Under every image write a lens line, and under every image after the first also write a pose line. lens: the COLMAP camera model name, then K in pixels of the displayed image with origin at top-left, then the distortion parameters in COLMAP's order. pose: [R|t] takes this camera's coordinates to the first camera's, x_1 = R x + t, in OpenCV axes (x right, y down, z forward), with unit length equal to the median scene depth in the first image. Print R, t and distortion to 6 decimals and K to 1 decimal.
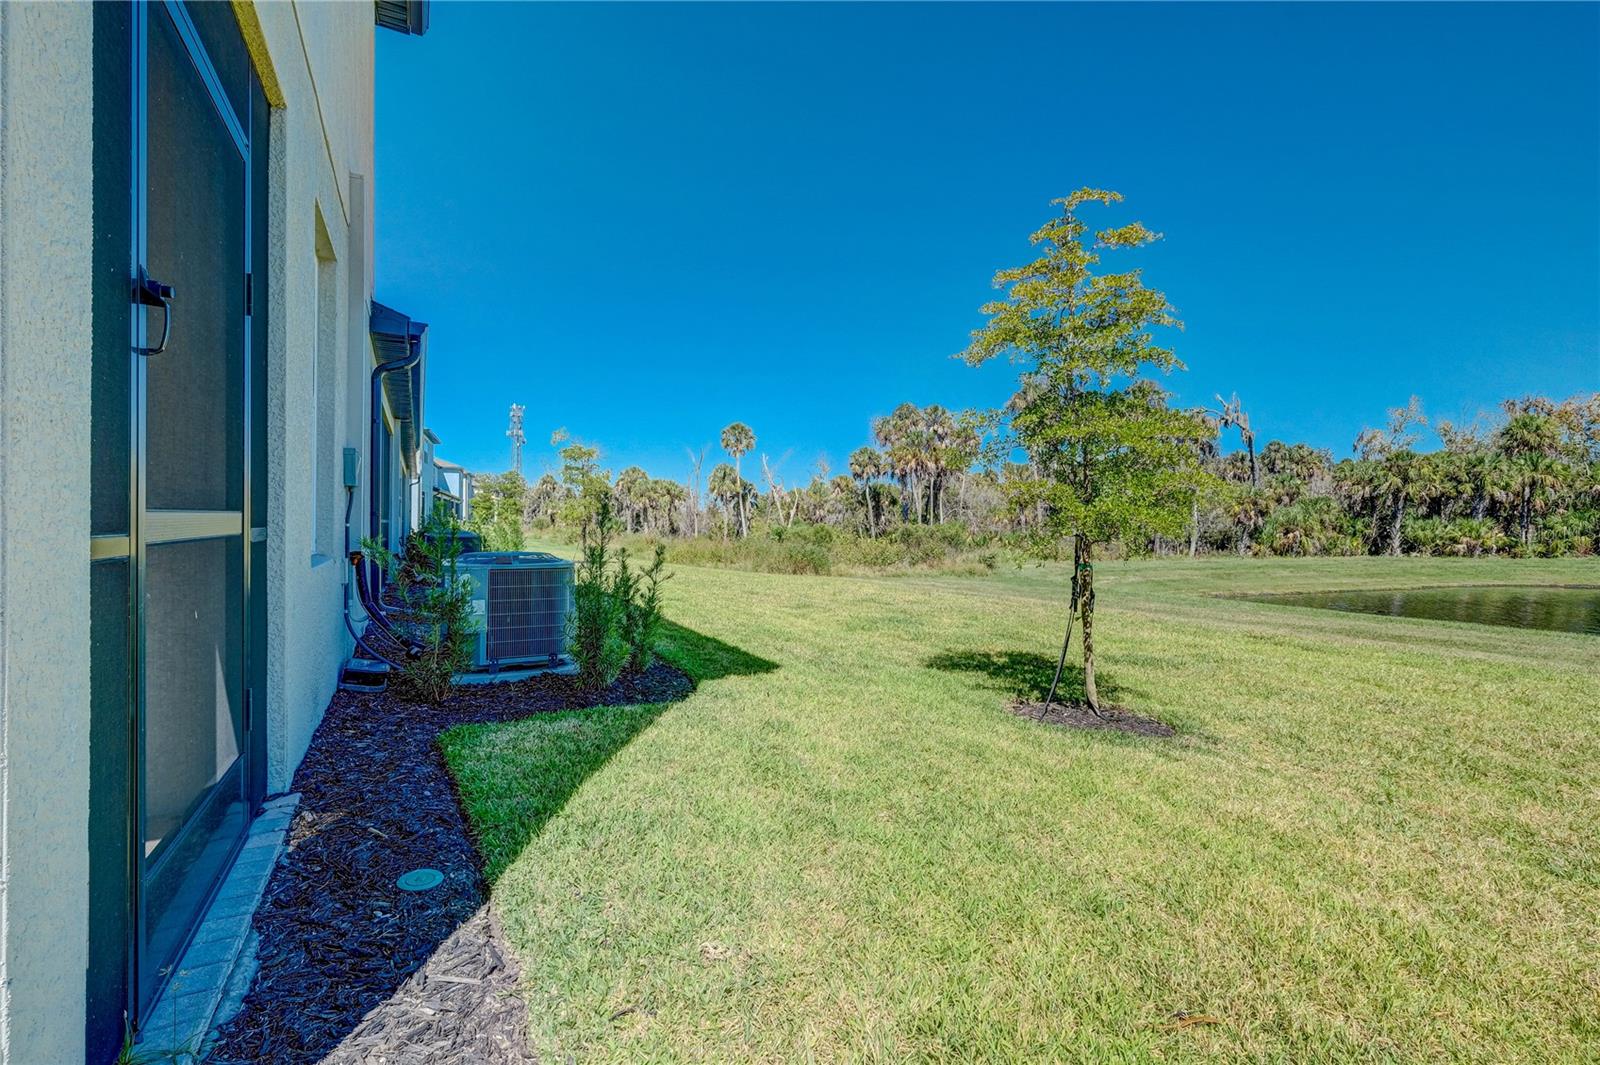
lens RADIAL K [[703.6, 0, 801.5], [0, 703.6, 529.7], [0, 0, 1]] dist [-0.001575, -0.000254]
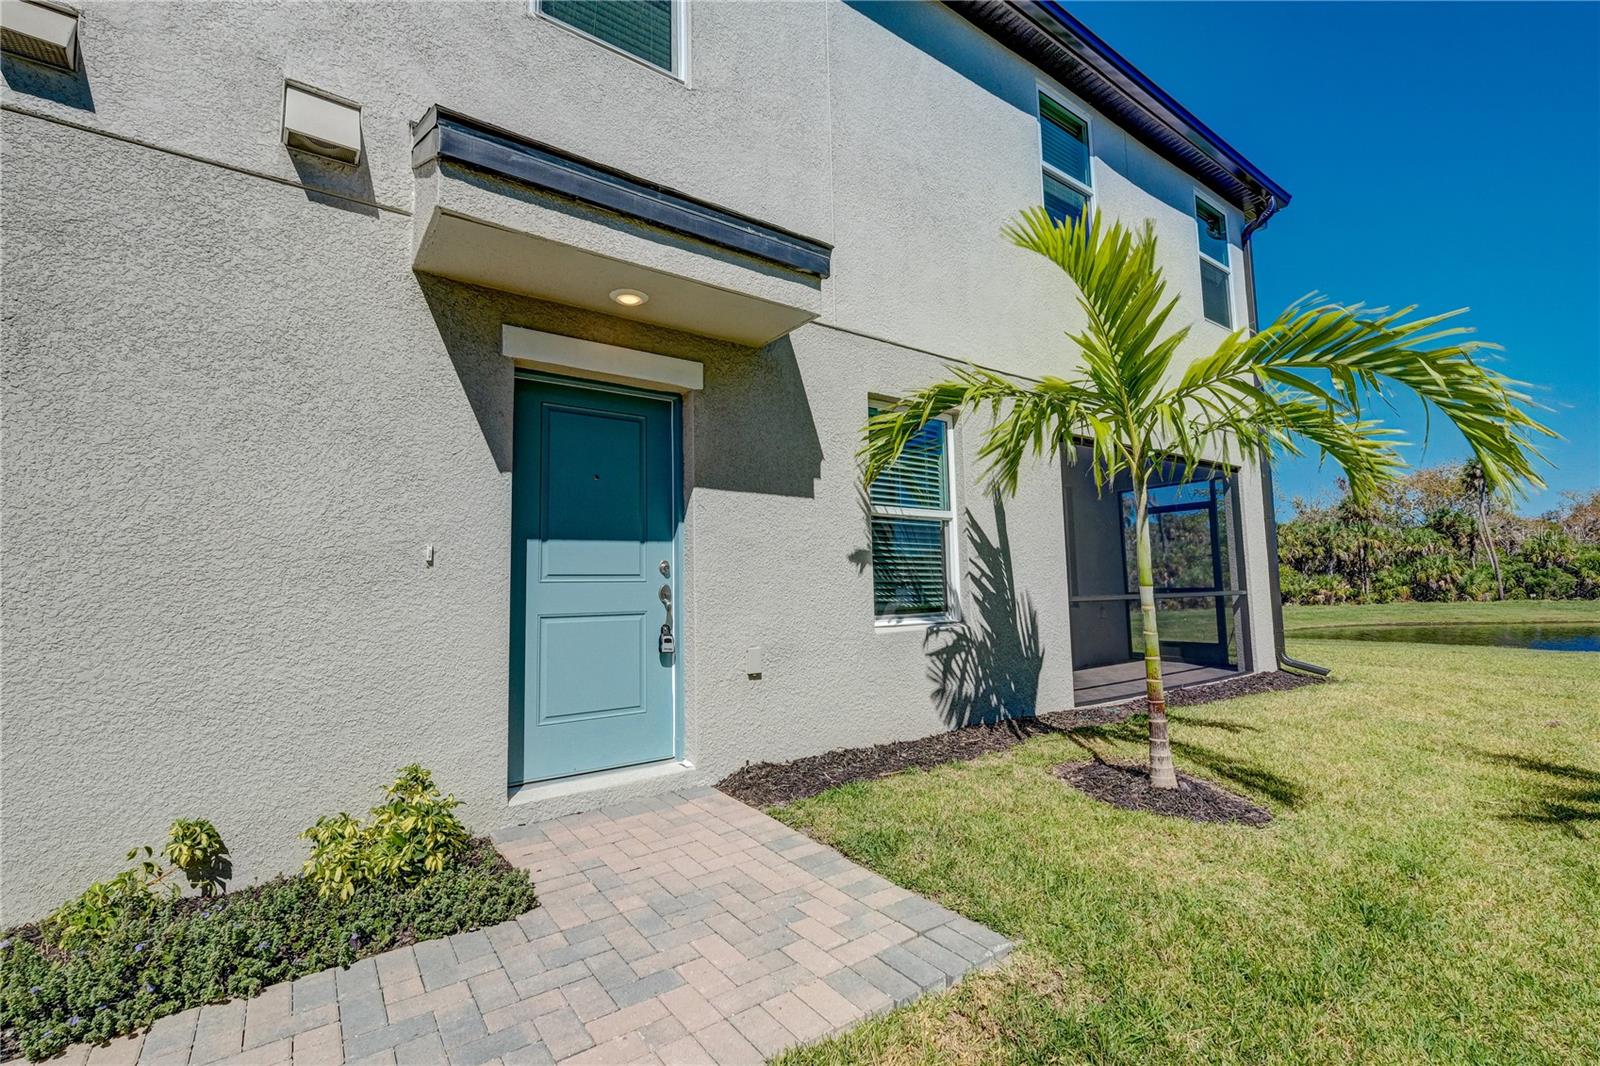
lens RADIAL K [[703.6, 0, 801.3], [0, 703.6, 530.4], [0, 0, 1]] dist [-0.001575, -0.000254]
pose [[0.991000, -0.017041, 0.132772, -0.157365], [0.029670, 0.995155, -0.093732, -0.004209], [-0.130532, 0.096828, 0.986705, -0.142518]]
